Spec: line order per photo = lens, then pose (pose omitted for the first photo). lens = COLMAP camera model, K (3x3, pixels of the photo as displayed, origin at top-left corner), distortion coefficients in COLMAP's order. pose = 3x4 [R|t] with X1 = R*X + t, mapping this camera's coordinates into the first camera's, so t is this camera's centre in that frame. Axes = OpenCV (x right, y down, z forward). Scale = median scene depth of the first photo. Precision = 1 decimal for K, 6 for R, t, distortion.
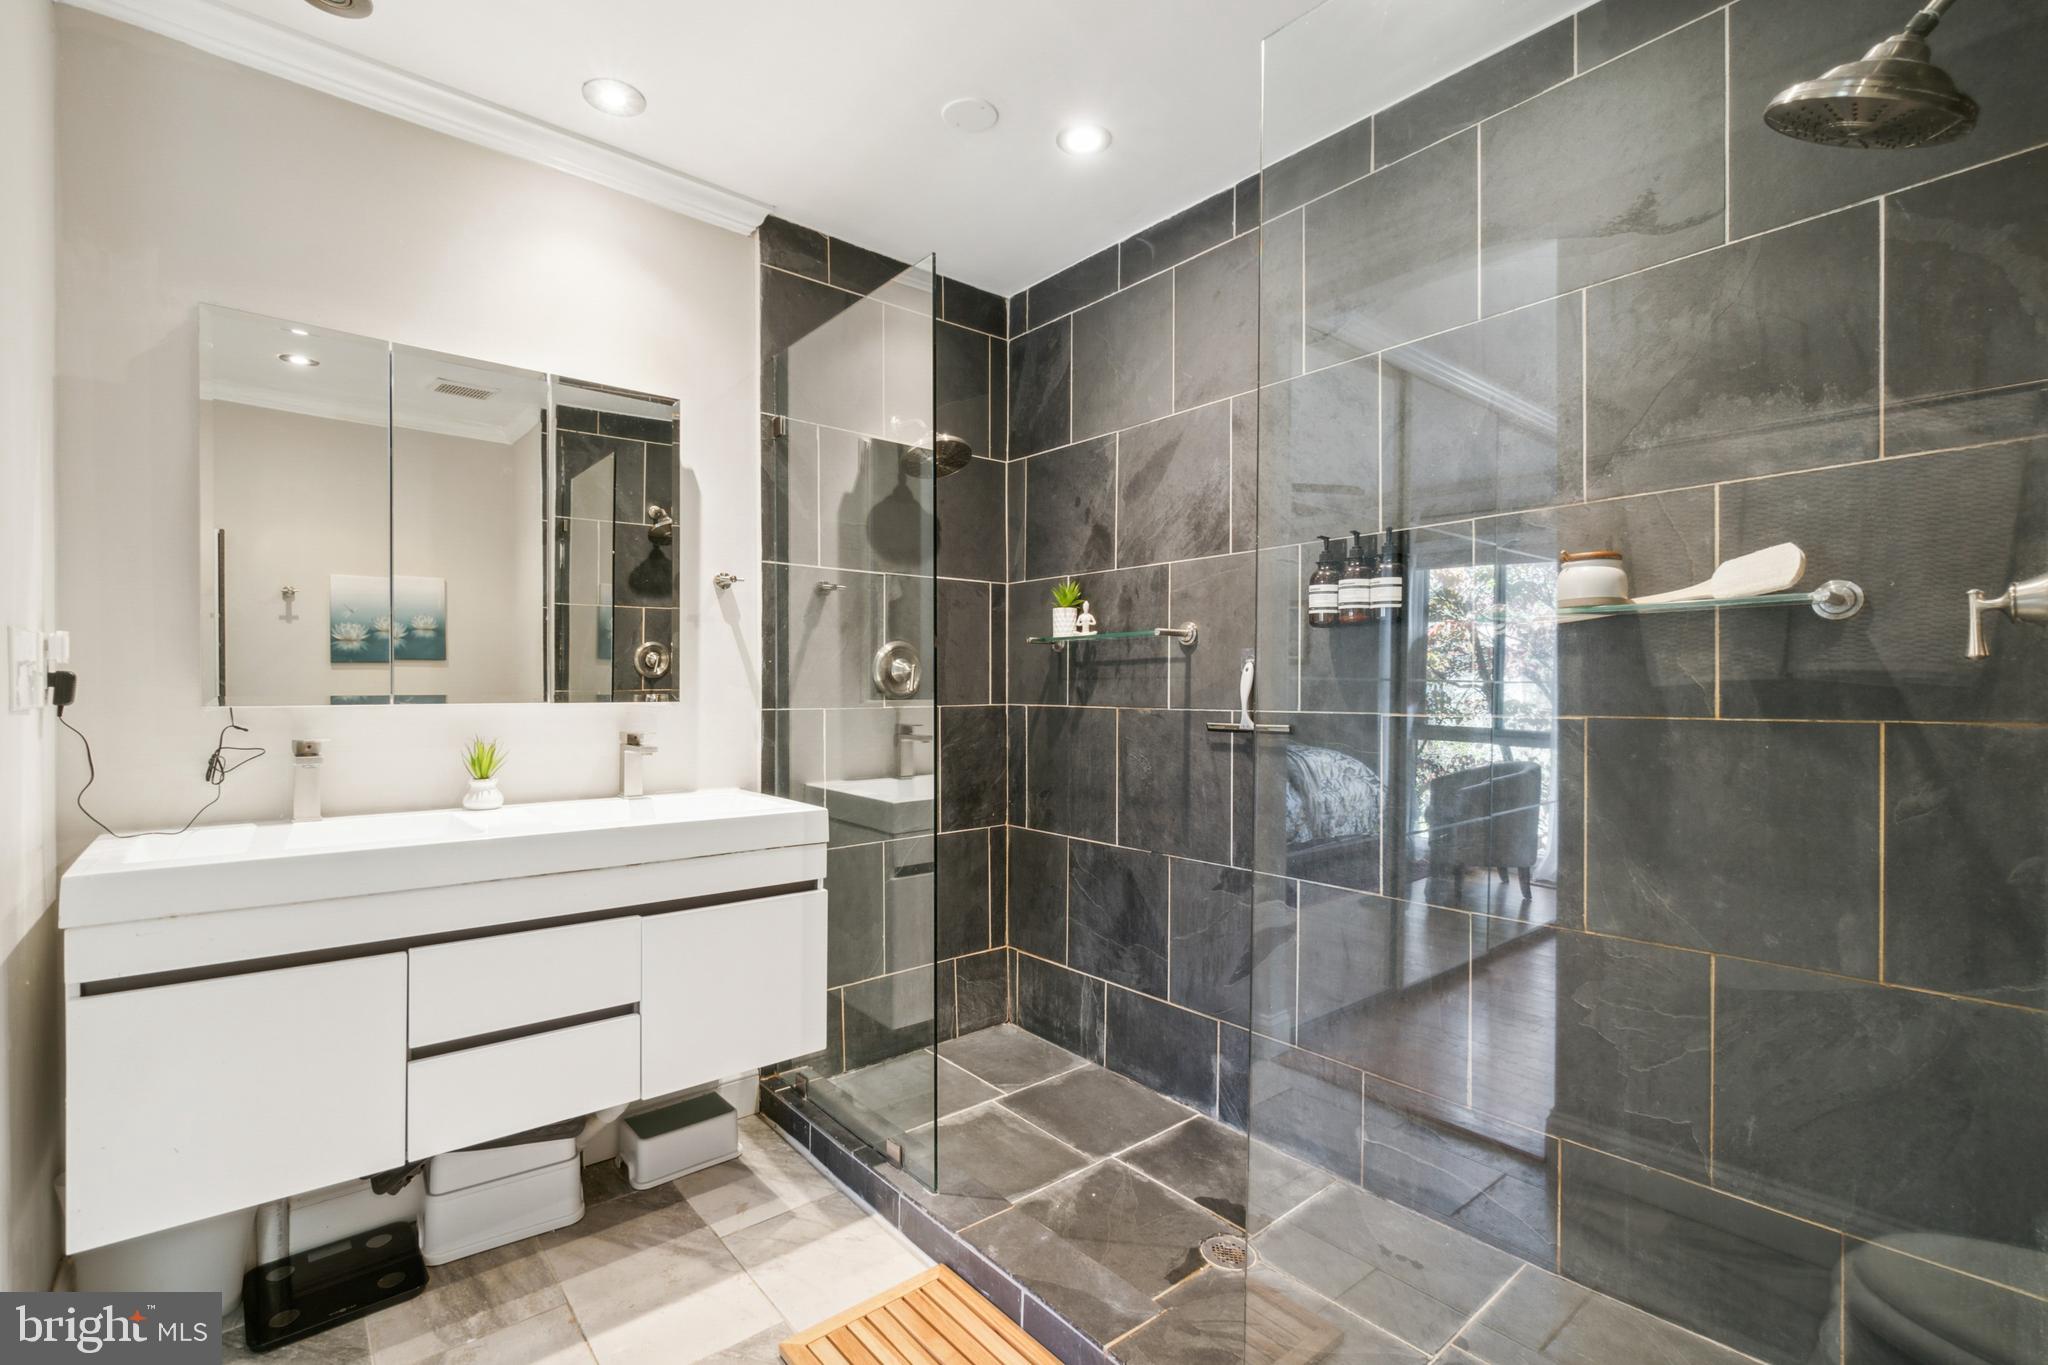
lens RADIAL K [[932.3, 0, 1016.0], [0, 932.3, 692.4], [0, 0, 1]] dist [0.006153, -0.000964]
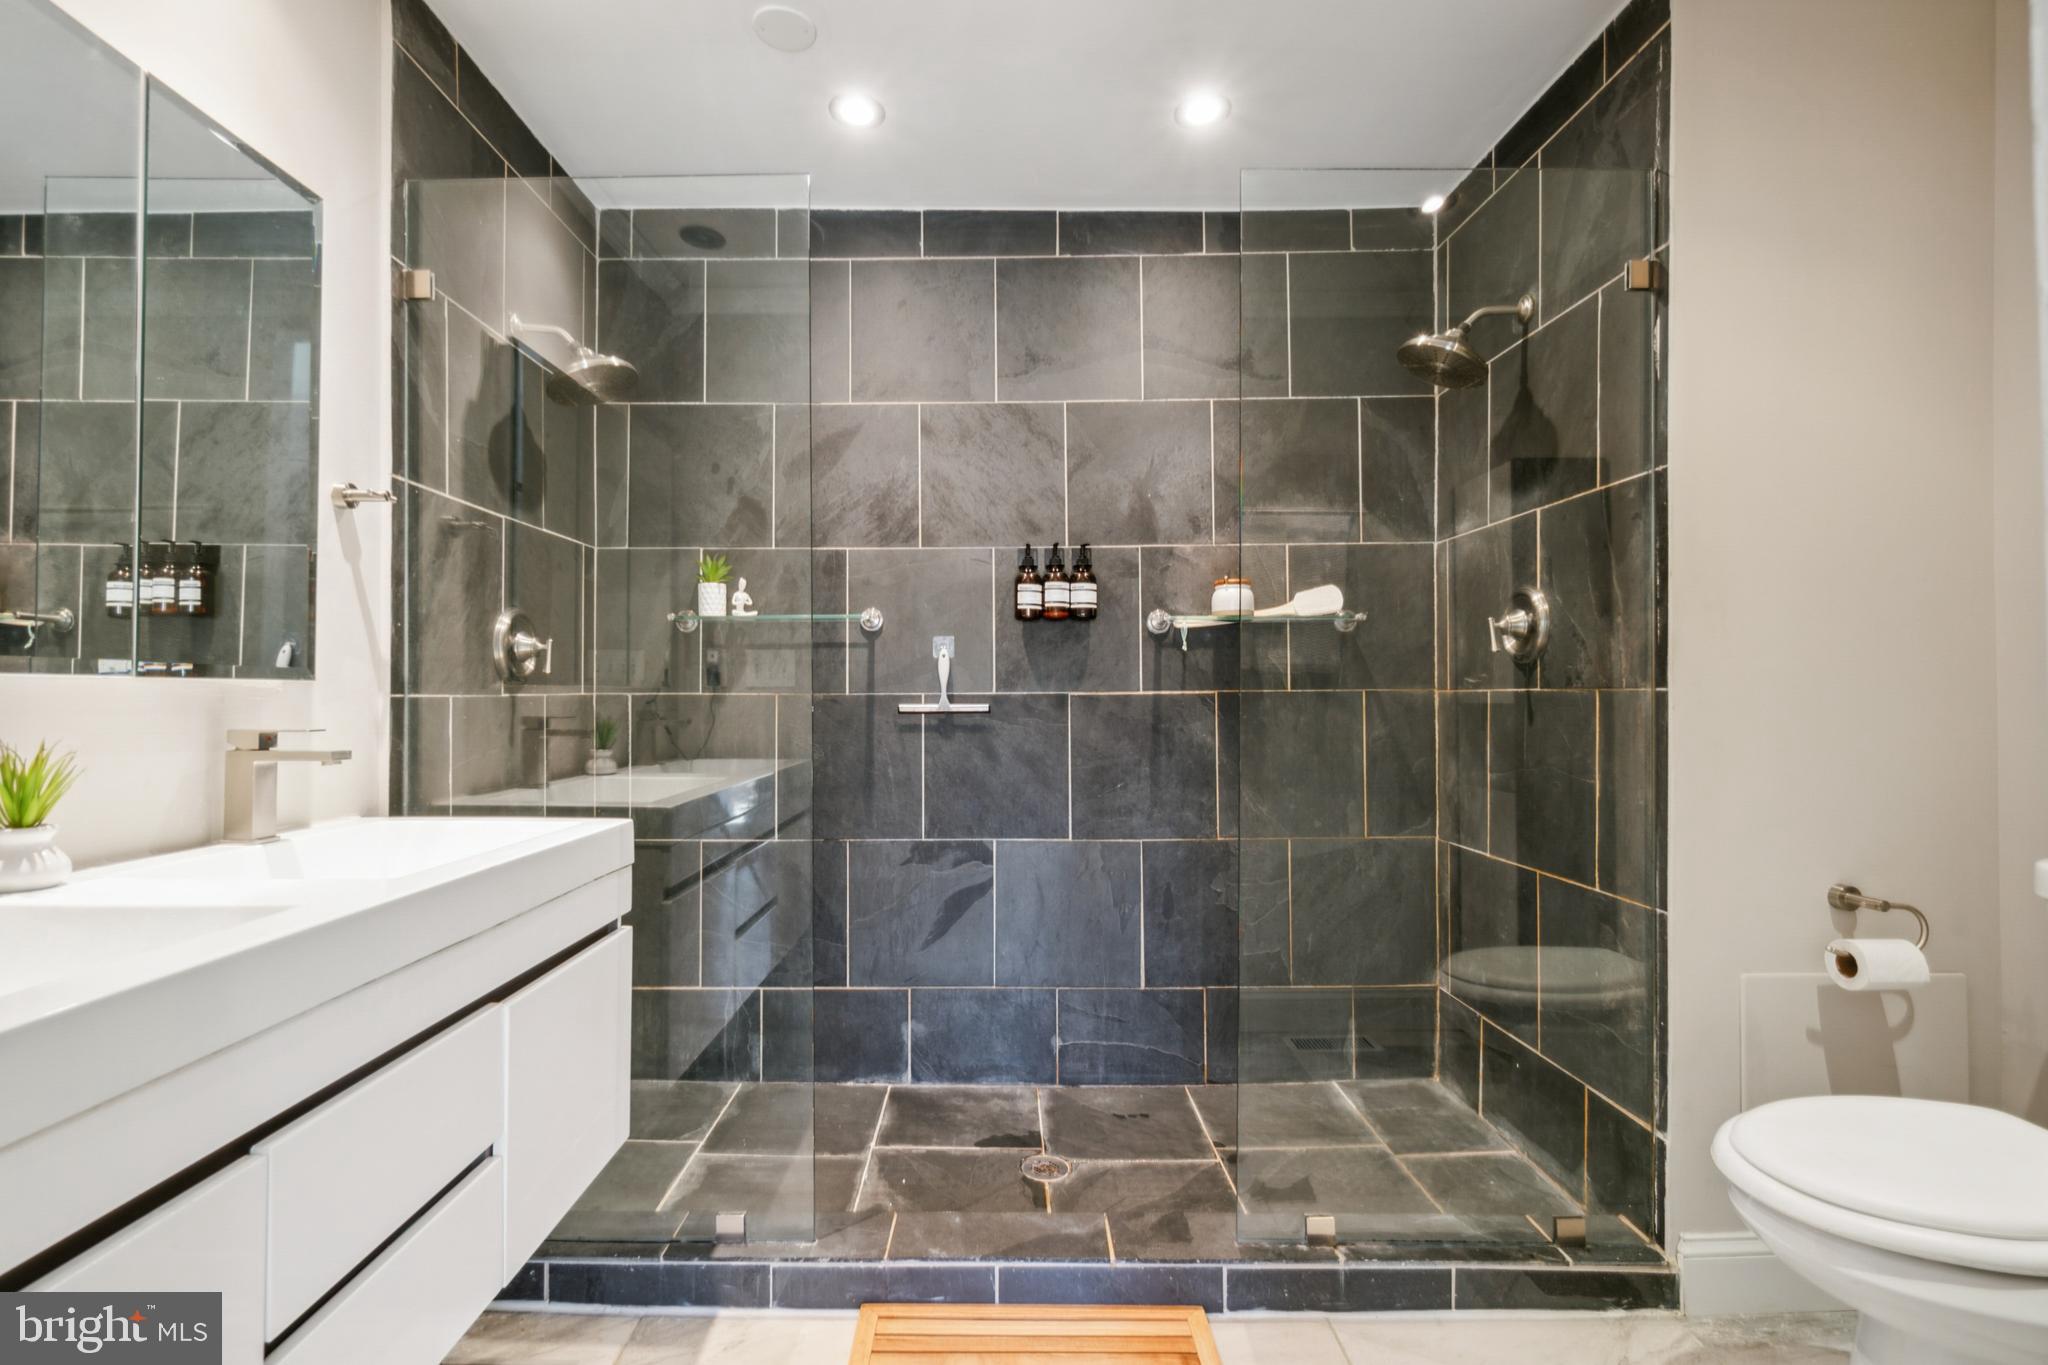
lens RADIAL K [[932.3, 0, 1010.8], [0, 932.3, 677.1], [0, 0, 1]] dist [0.006153, -0.000964]
pose [[0.633918, 0.009752, 0.773339, -0.532663], [0.007354, 0.999799, -0.018636, 0.021157], [-0.773365, 0.017501, 0.633719, 0.240888]]
